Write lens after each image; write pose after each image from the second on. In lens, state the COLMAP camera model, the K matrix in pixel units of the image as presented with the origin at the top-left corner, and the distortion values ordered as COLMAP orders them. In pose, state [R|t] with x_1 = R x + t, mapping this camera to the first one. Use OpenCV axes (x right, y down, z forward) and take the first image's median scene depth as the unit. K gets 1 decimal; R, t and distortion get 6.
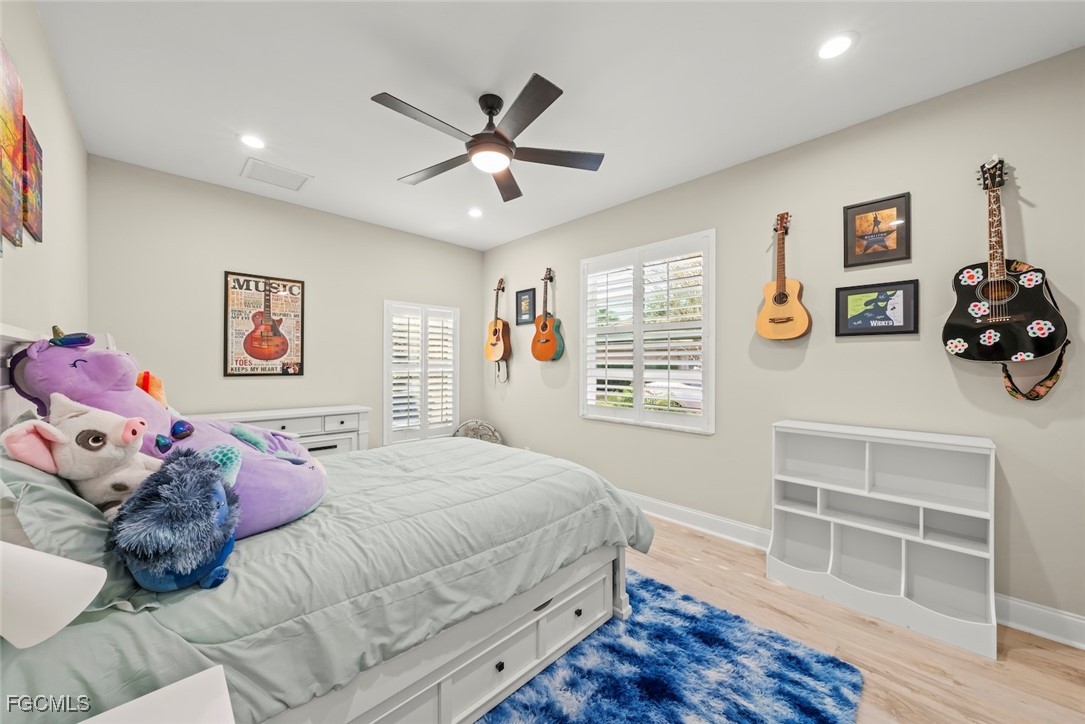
lens RADIAL K [[388.1, 0, 537.4], [0, 388.1, 364.8], [0, 0, 1]] dist [0.005041, -0.000138]
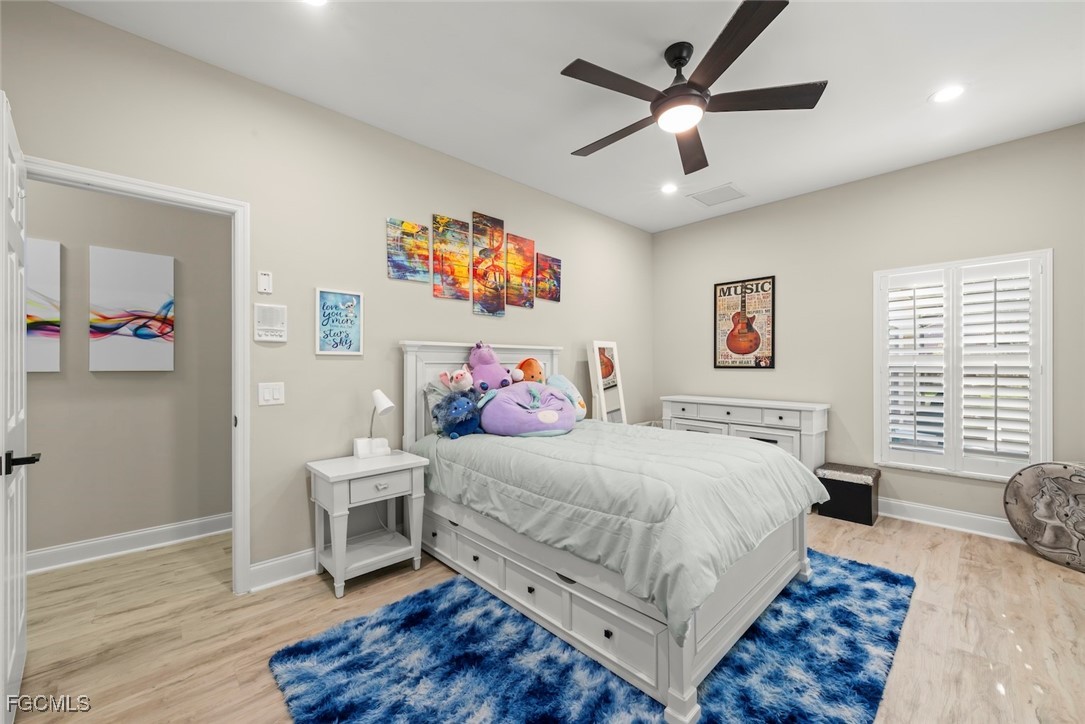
lens RADIAL K [[403.2, 0, 540.2], [0, 403.2, 368.9], [0, 0, 1]] dist [0.001699, 0.000053]
pose [[0.012366, 0.006304, -0.999904, 0.470980], [-0.002226, 0.999978, 0.006277, 0.024492], [0.999921, 0.002148, 0.012380, 0.401160]]
